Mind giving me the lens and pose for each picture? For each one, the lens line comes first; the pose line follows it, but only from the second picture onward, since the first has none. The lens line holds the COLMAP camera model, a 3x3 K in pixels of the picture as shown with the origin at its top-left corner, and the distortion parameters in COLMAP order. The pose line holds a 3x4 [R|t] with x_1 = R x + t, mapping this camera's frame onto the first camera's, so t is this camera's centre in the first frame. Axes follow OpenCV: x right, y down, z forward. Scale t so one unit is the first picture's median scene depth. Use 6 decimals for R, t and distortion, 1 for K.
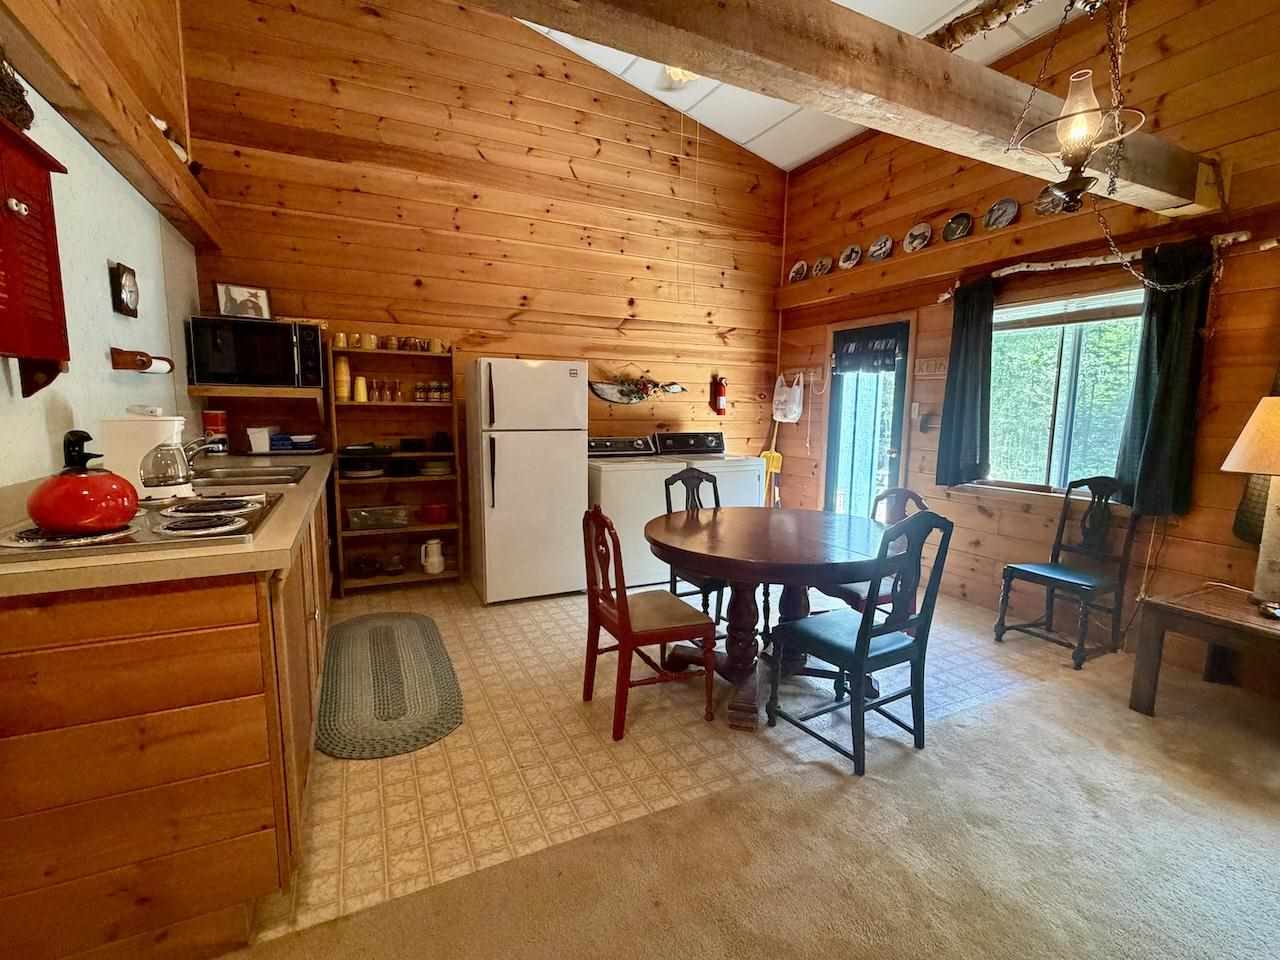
lens RADIAL K [[576.5, 0, 636.2], [0, 576.5, 481.5], [0, 0, 1]] dist [-0.002622, 0.000114]
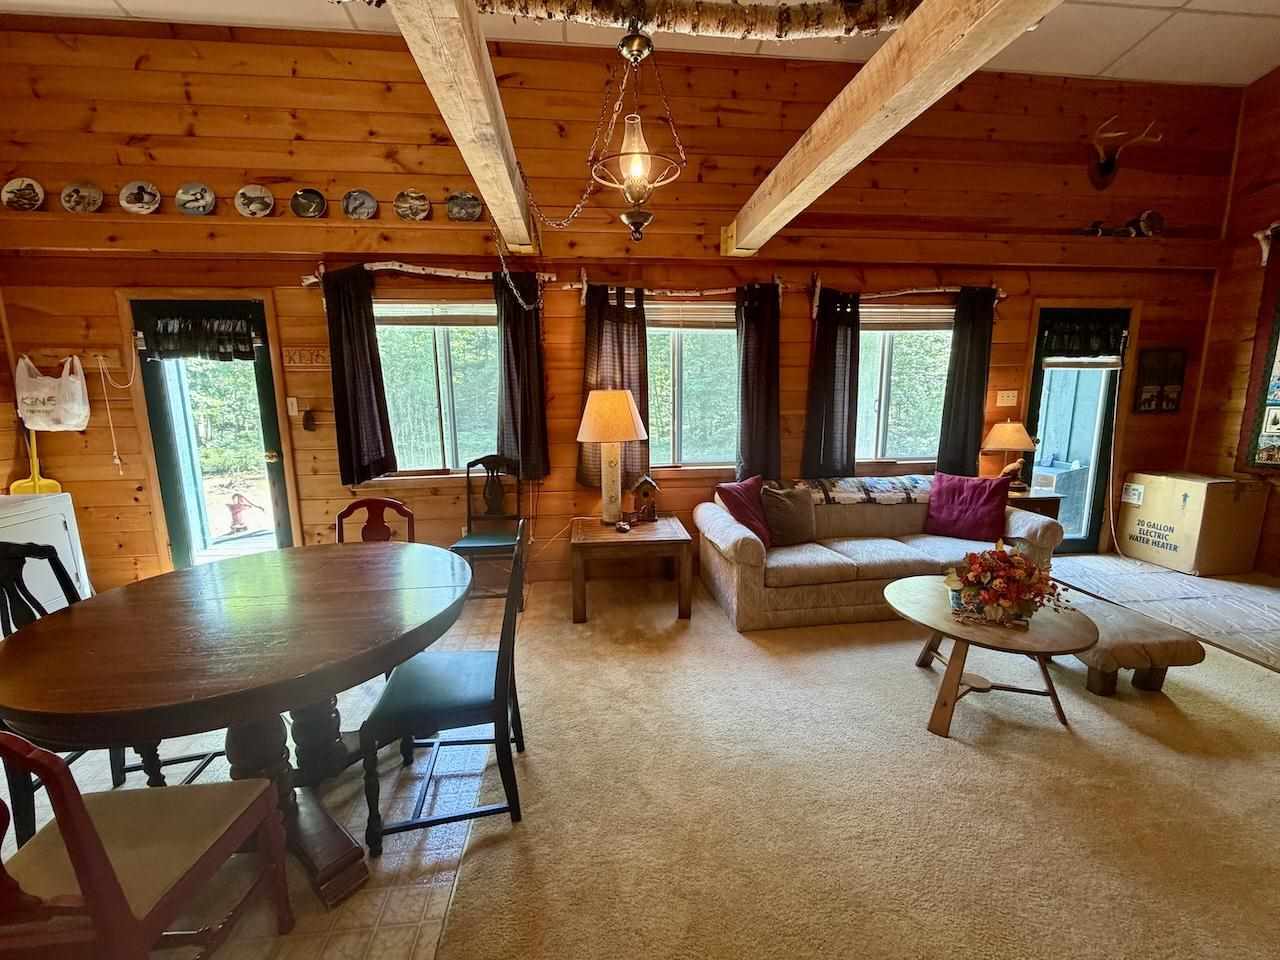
lens RADIAL K [[529.6, 0, 638.3], [0, 529.6, 480.9], [0, 0, 1]] dist [-0.000676, 0.000122]
pose [[0.332061, -0.175371, 0.926812, -0.120319], [0.138509, 0.980979, 0.135995, -0.053498], [-0.933033, 0.083213, 0.350035, 0.256568]]
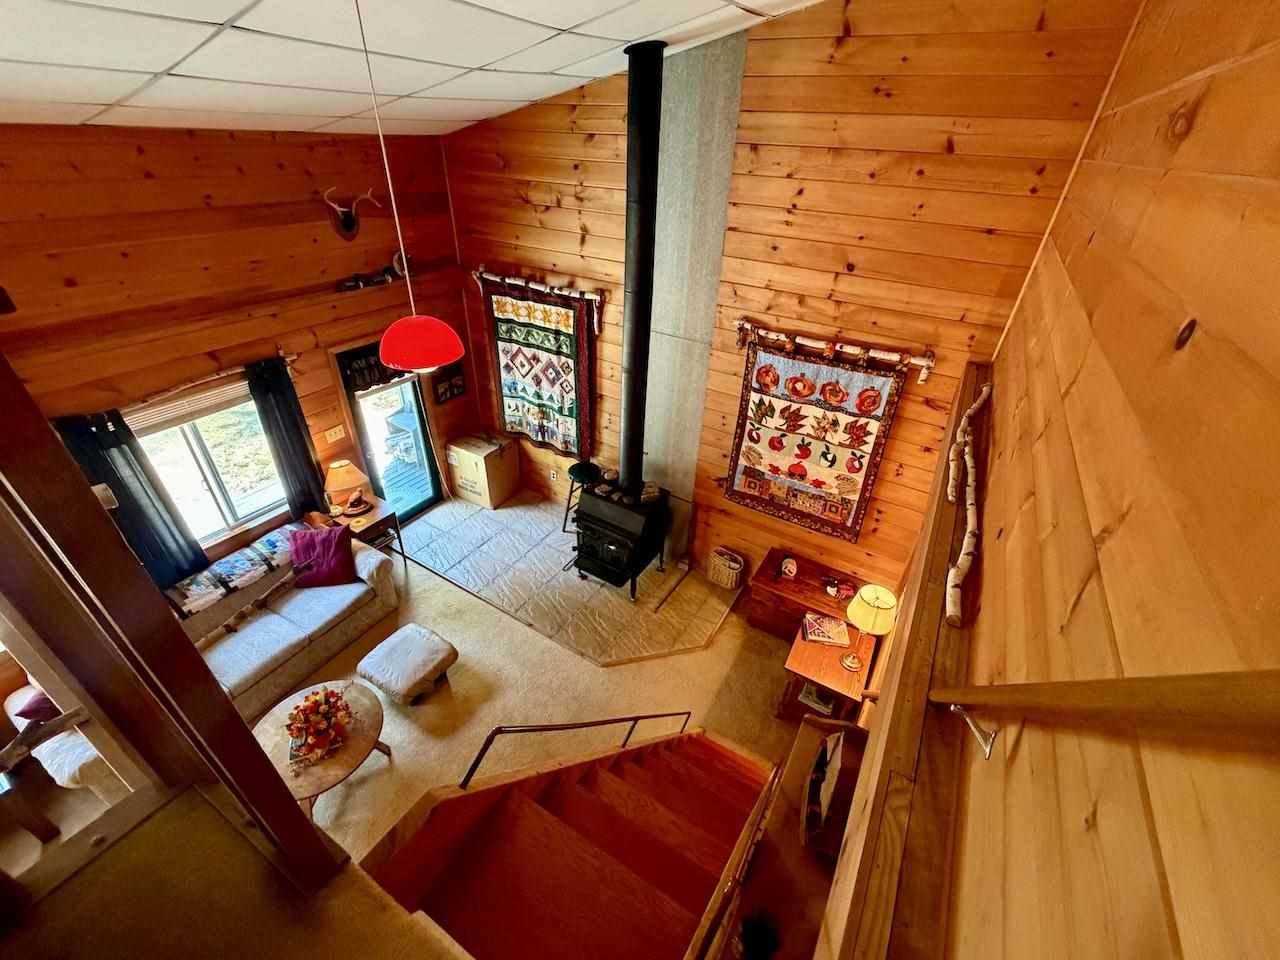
lens RADIAL K [[529.6, 0, 637.3], [0, 529.6, 479.8], [0, 0, 1]] dist [-0.000676, 0.000122]
pose [[-0.543076, -0.487078, 0.683976, -0.122287], [0.063506, 0.788406, 0.611868, -0.568824], [-0.837279, 0.375728, -0.397232, -0.122026]]
